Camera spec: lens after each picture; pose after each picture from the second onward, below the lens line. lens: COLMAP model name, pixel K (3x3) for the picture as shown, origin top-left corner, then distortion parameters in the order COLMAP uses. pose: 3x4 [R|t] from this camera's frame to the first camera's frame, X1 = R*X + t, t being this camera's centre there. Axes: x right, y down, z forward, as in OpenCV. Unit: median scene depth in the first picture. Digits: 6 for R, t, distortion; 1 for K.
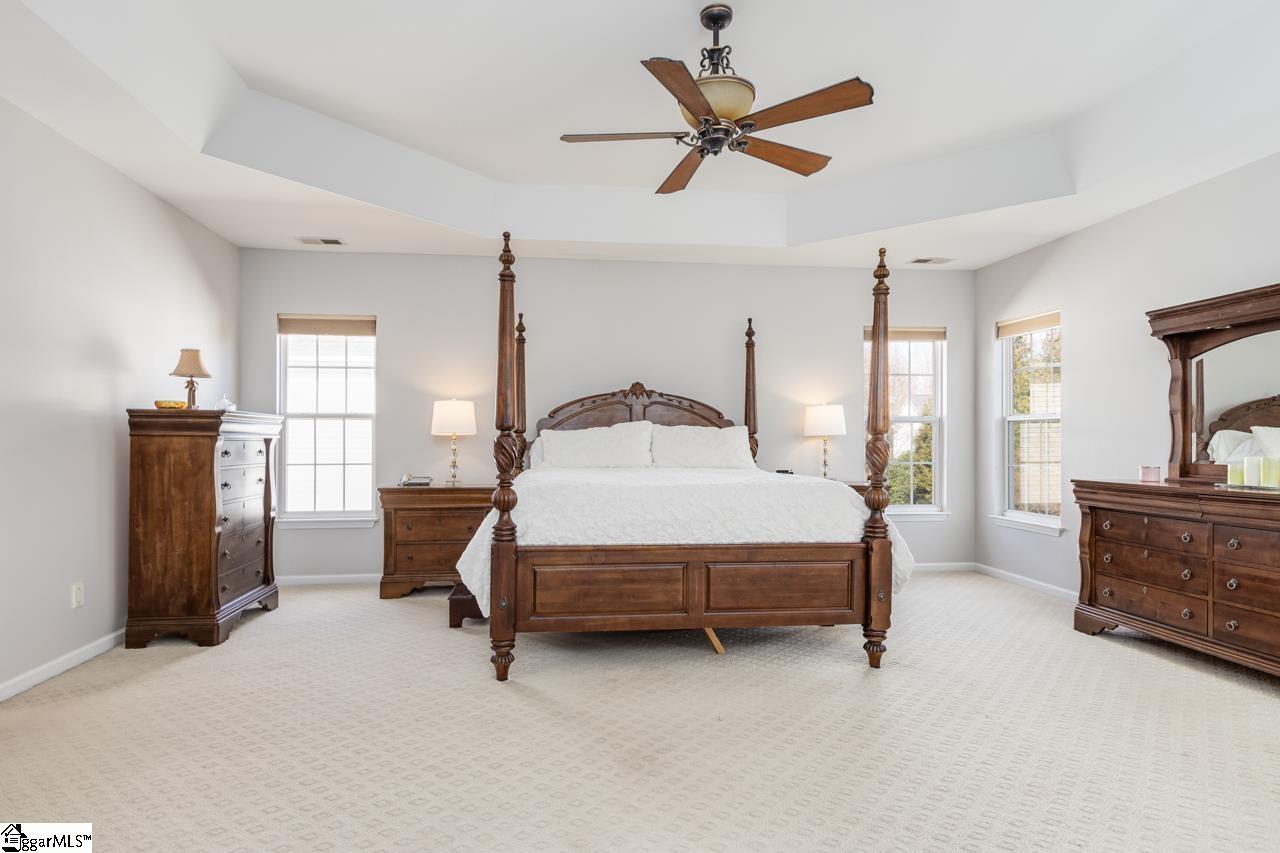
lens RADIAL K [[701.7, 0, 640.0], [0, 701.7, 426.5], [0, 0, 1]] dist [0.000462, -0.000072]
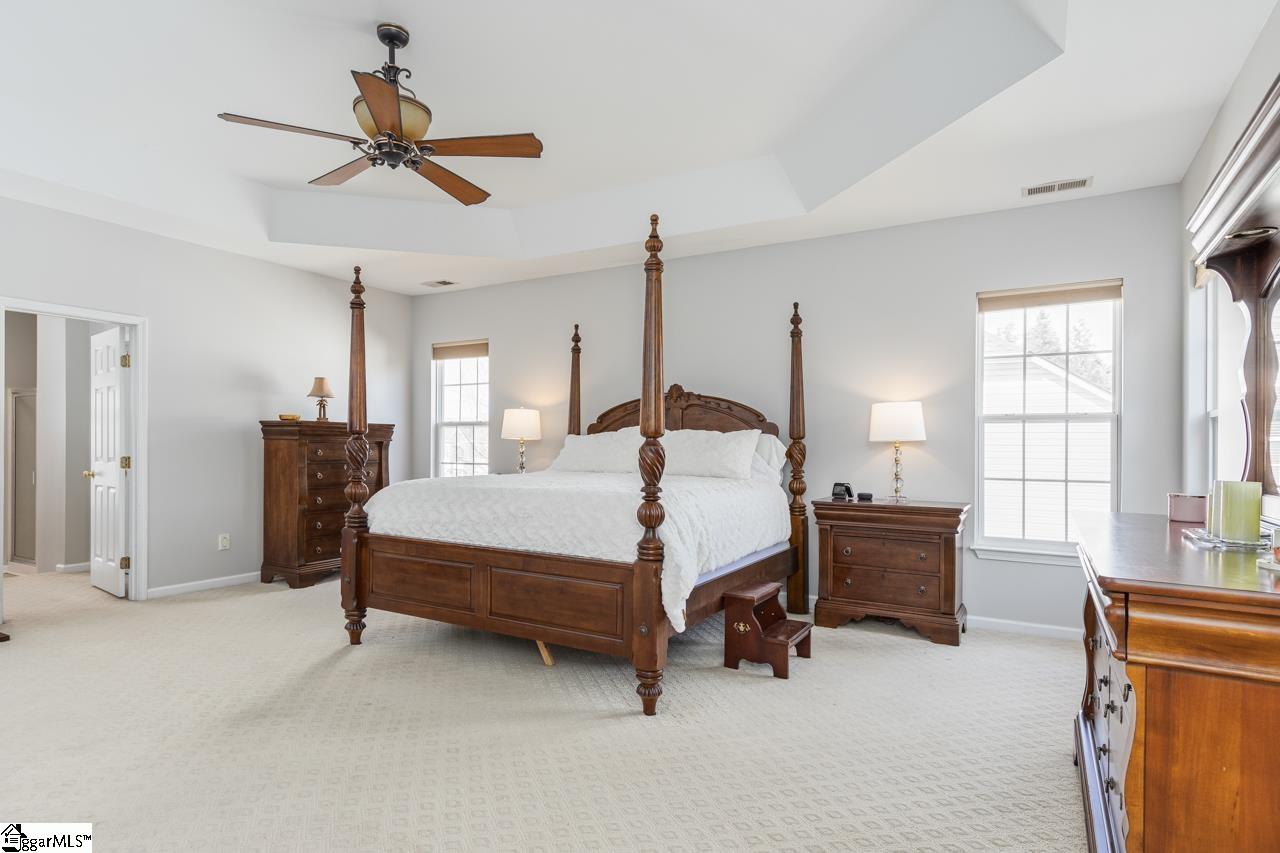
lens RADIAL K [[705.2, 0, 636.0], [0, 705.2, 440.1], [0, 0, 1]] dist [0.007543, 0.000826]
pose [[0.785629, 0.002392, -0.618694, 0.735482], [0.004167, 0.999949, 0.009157, 0.004883], [0.618684, -0.009773, 0.785579, 0.282532]]
